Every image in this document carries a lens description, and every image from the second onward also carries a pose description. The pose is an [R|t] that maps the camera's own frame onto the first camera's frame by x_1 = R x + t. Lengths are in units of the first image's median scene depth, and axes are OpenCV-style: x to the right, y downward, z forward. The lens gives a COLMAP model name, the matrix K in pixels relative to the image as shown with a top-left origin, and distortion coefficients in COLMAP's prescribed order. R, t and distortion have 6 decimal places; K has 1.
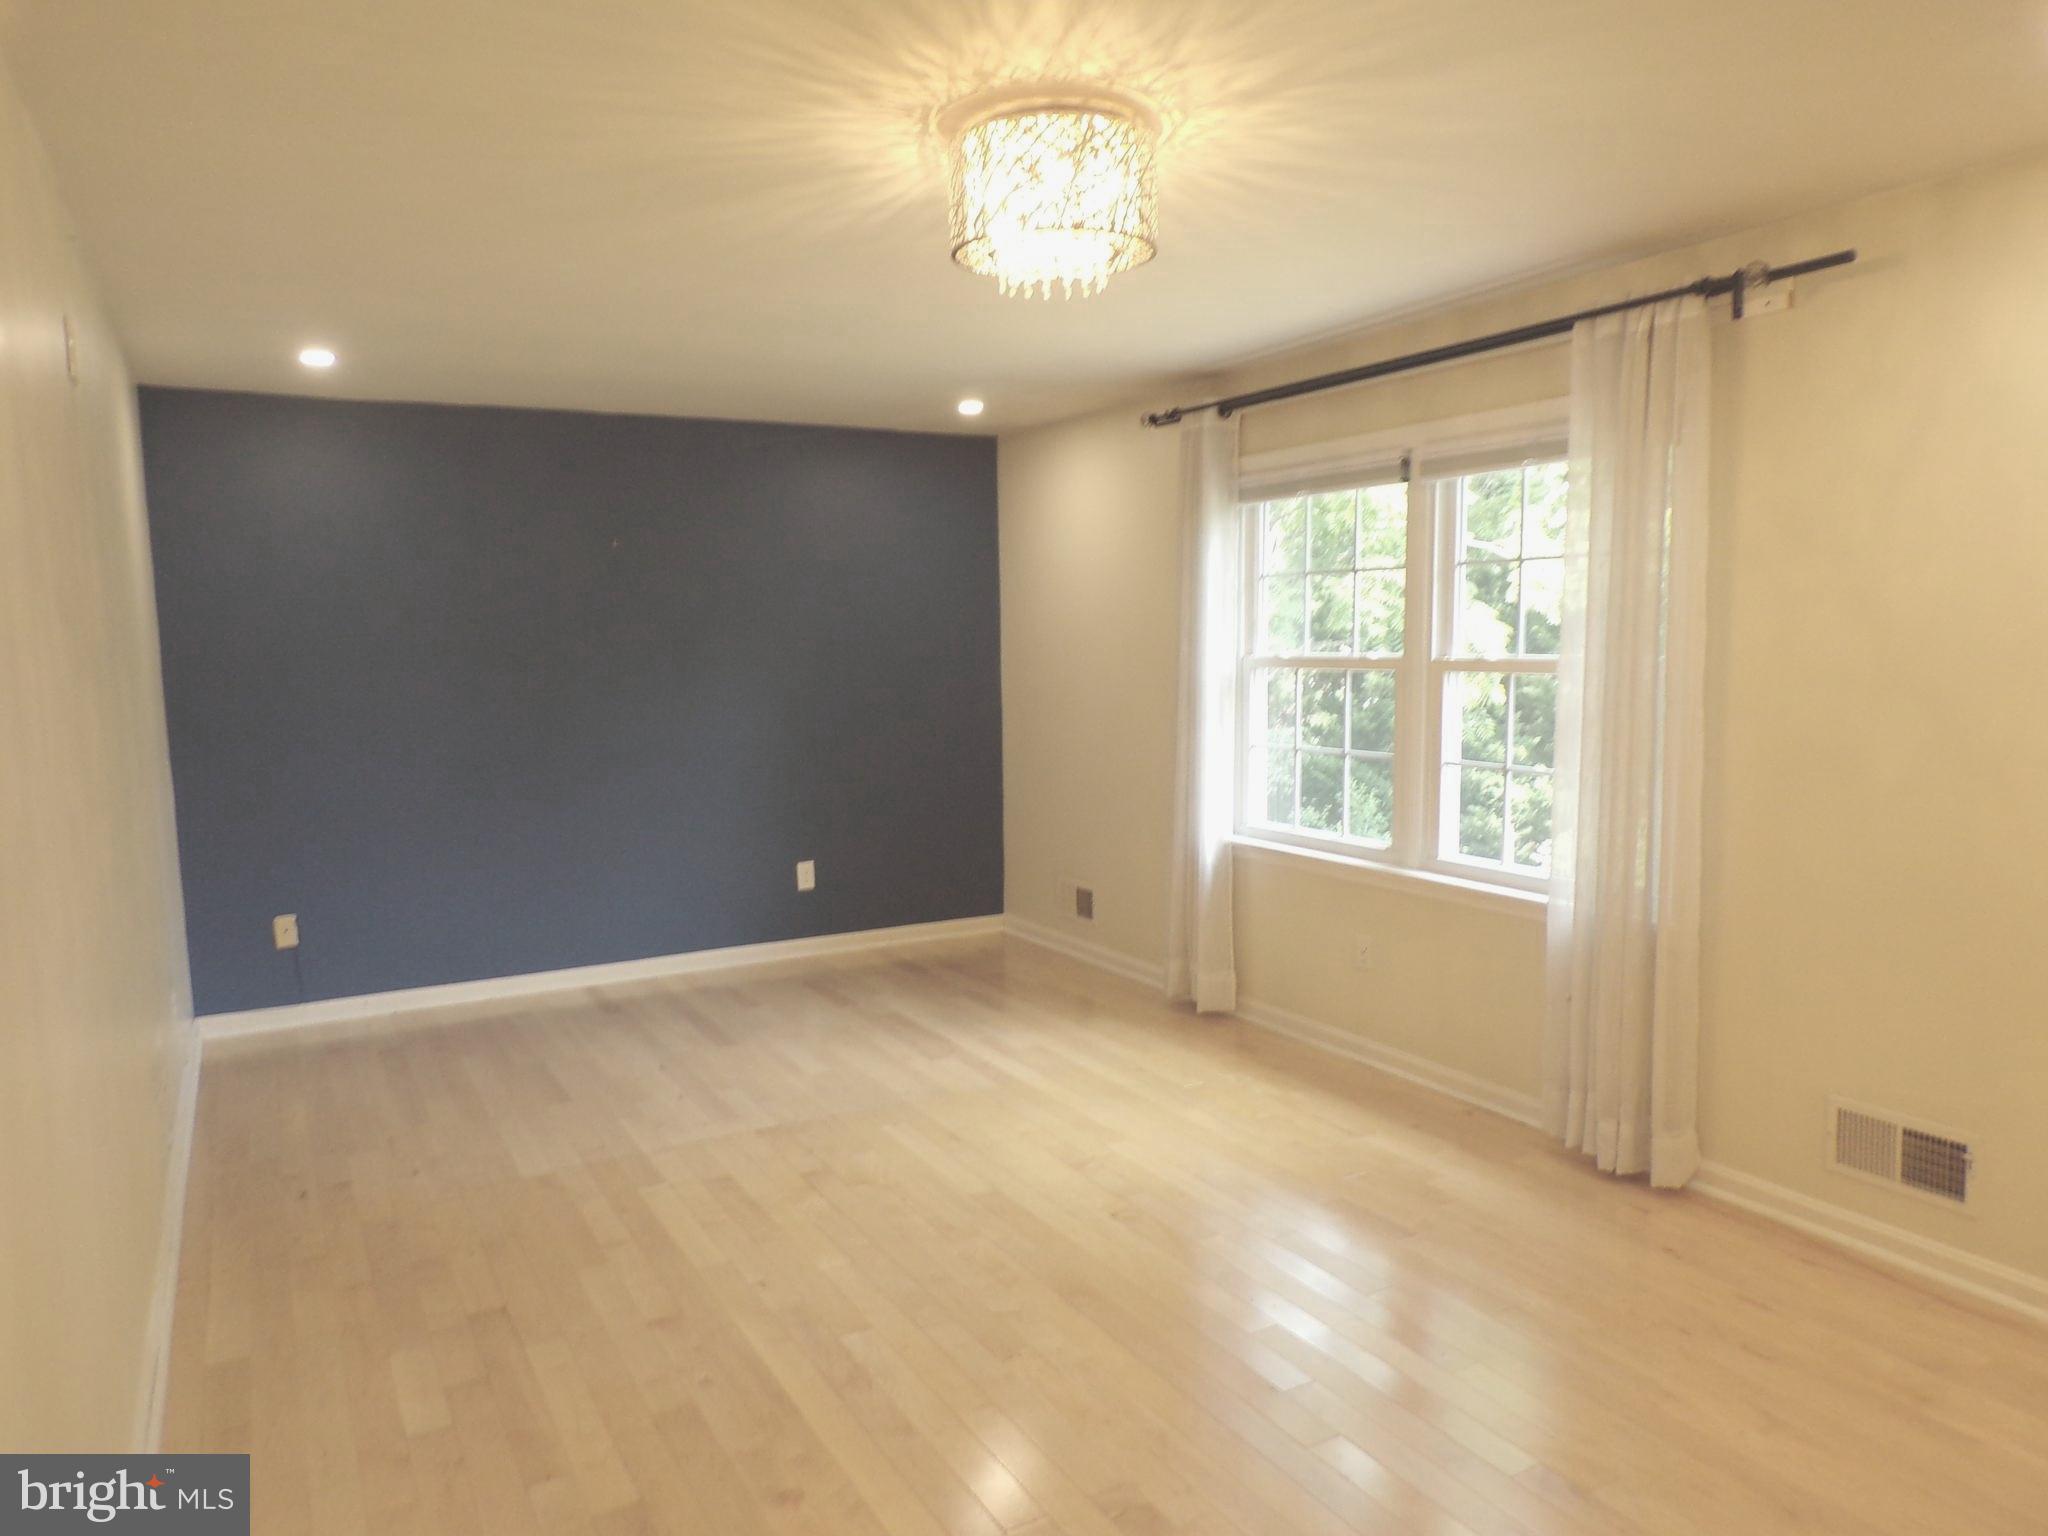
lens RADIAL K [[1382.3, 0, 1029.1], [0, 1382.3, 777.9], [0, 0, 1]] dist [-0.006387, 0.012129]
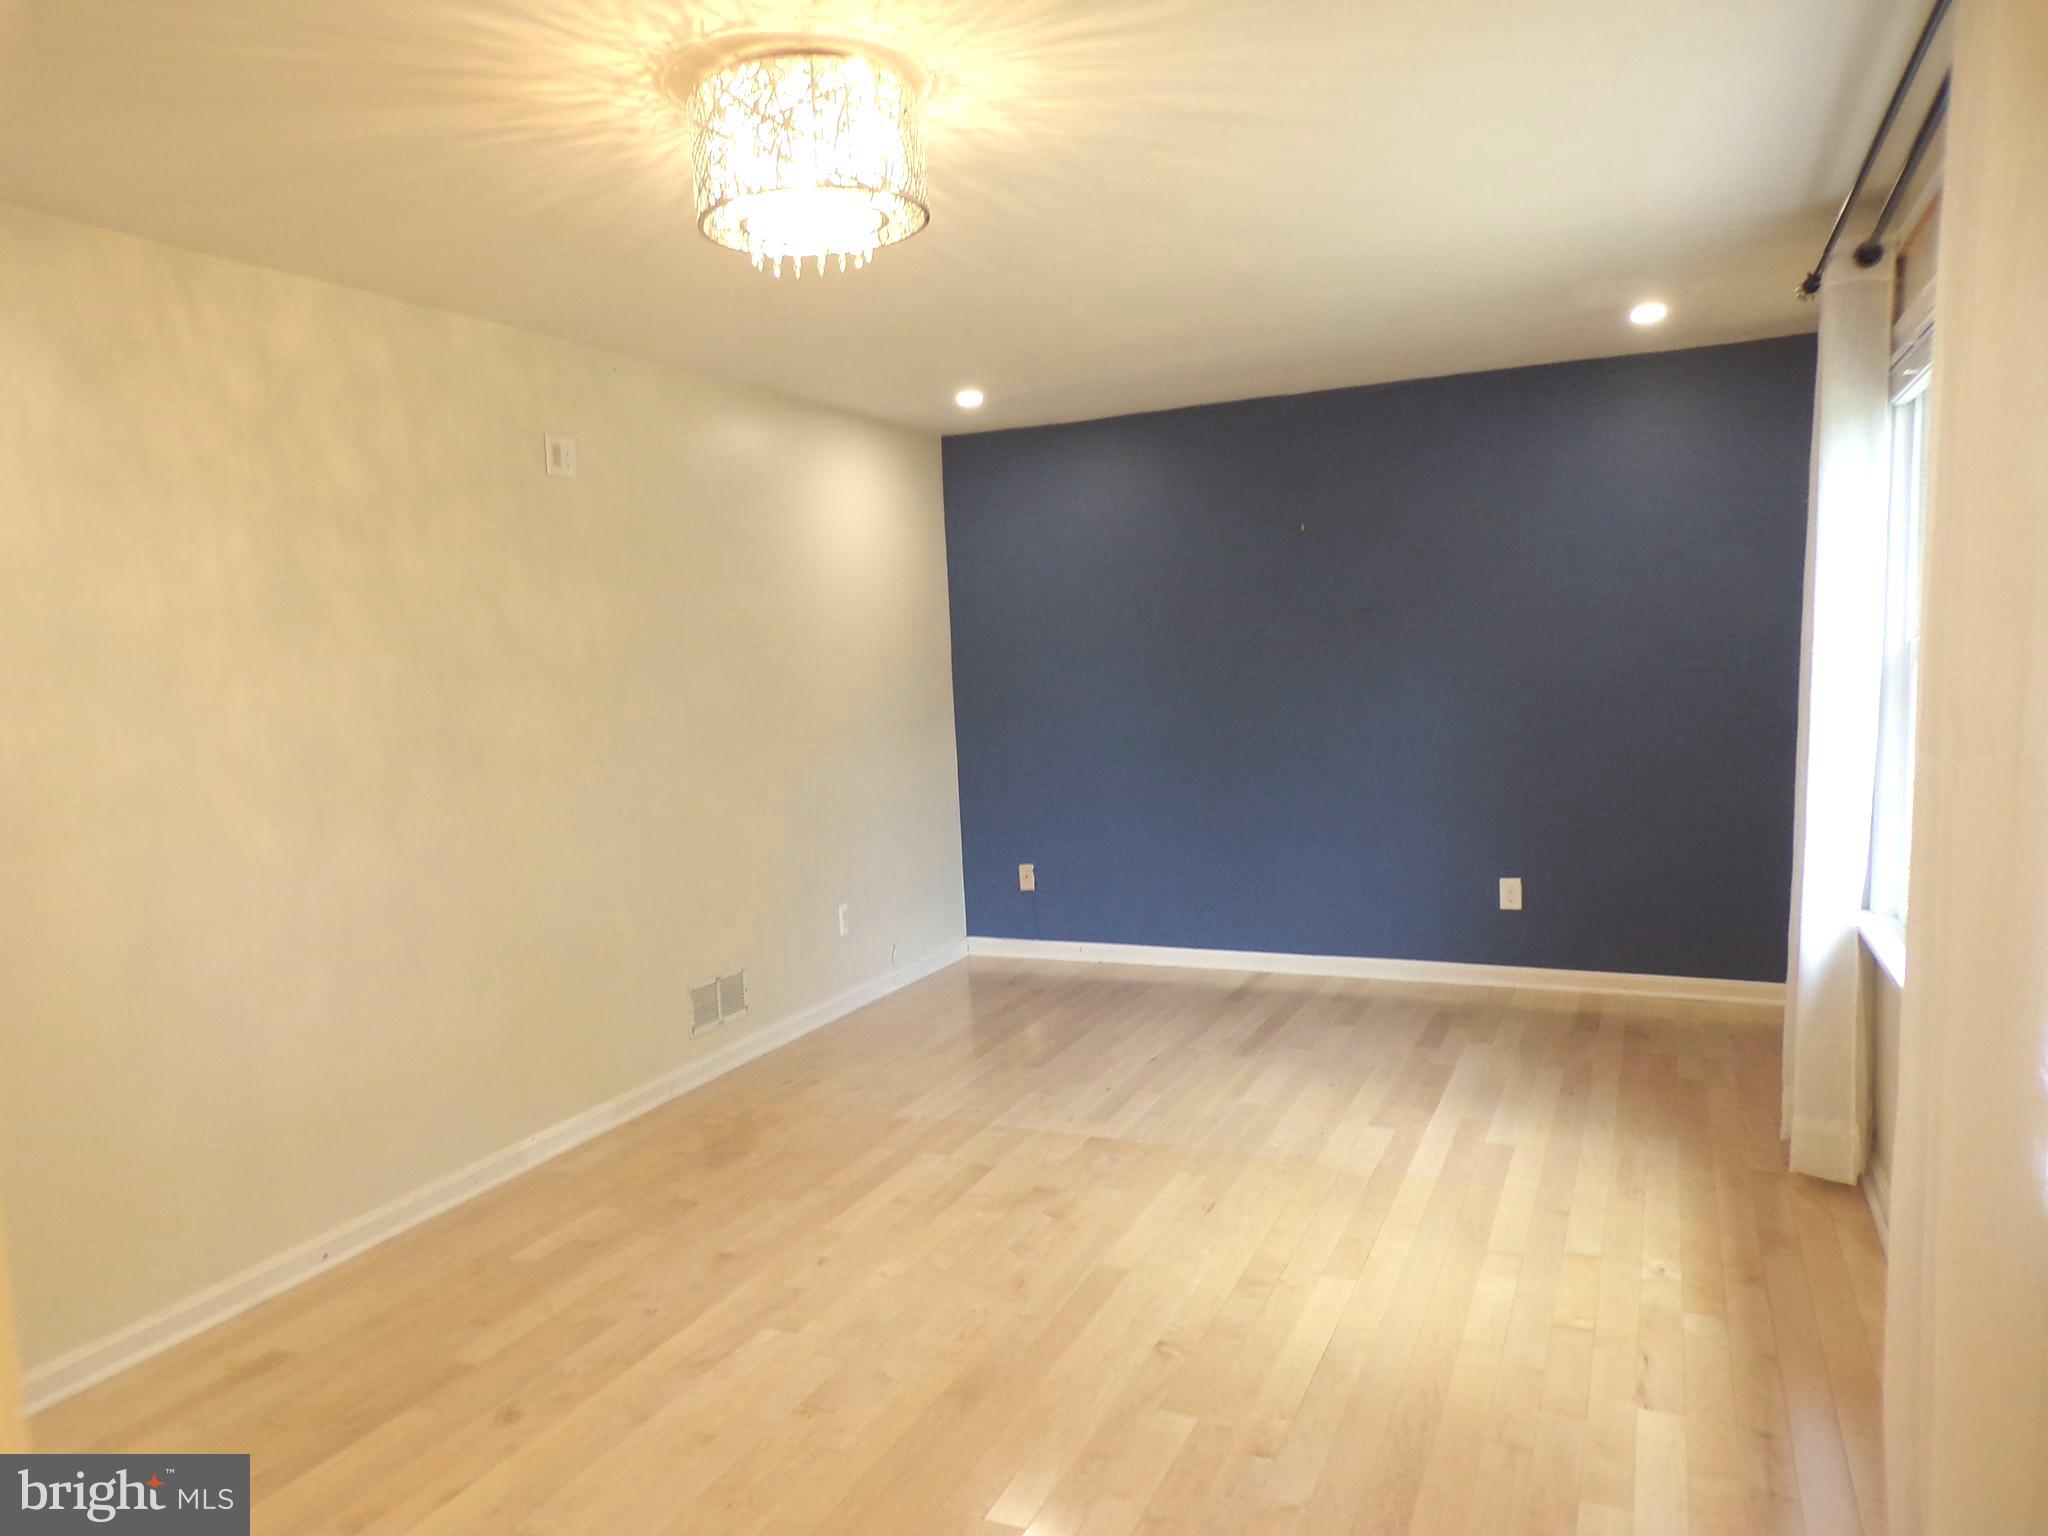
lens RADIAL K [[1382.3, 0, 1033.0], [0, 1382.3, 759.1], [0, 0, 1]] dist [-0.006387, 0.012129]
pose [[0.611022, 0.065632, -0.788889, 0.559418], [-0.055542, 0.997656, 0.039981, -0.054330], [0.789663, 0.019387, 0.613234, 0.368000]]
